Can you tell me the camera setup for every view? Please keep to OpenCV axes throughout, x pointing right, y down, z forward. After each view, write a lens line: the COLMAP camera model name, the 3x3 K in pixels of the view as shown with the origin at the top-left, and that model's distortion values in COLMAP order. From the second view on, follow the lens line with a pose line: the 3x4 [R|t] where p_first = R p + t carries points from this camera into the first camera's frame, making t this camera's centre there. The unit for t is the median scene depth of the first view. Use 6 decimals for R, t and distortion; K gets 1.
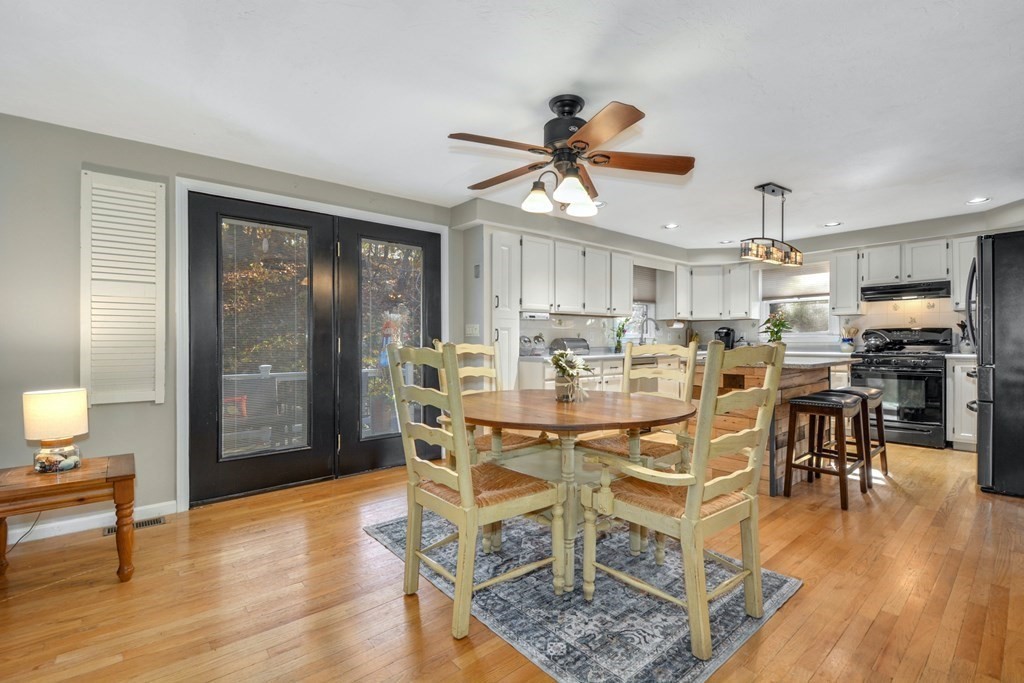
lens RADIAL K [[454.0, 0, 512.0], [0, 454.0, 341.5], [0, 0, 1]] dist [0.001518, -0.000017]
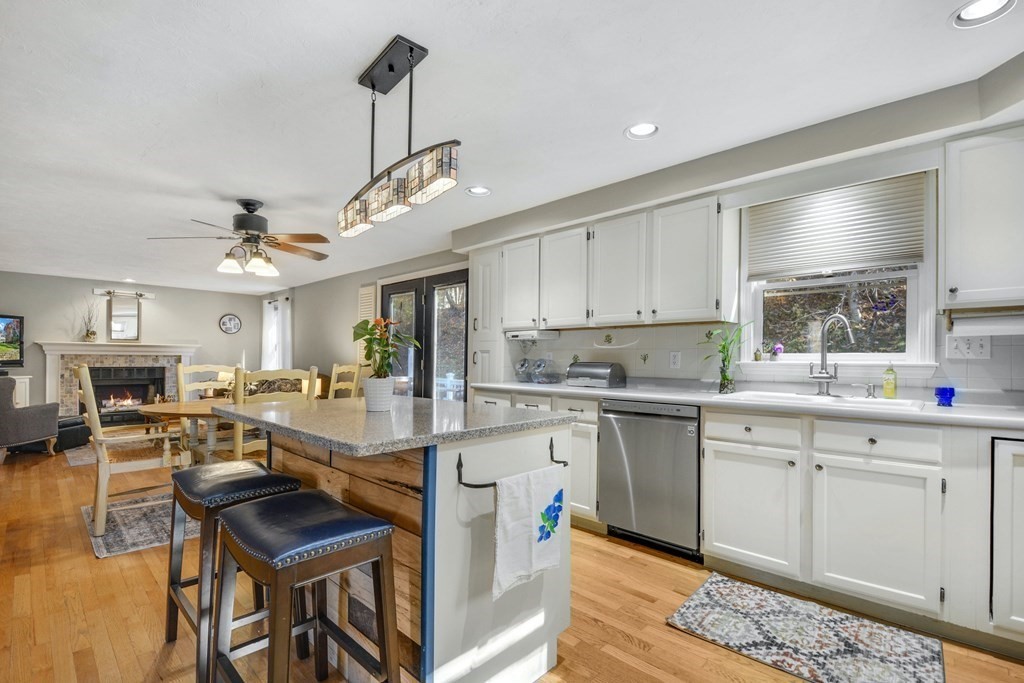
lens RADIAL K [[462.2, 0, 516.7], [0, 462.2, 354.1], [0, 0, 1]] dist [0.002116, -0.017680]
pose [[0.115358, -0.003303, -0.993319, 0.882198], [-0.007489, 0.999963, -0.004195, -0.017030], [0.993296, 0.007923, 0.115329, 0.871370]]
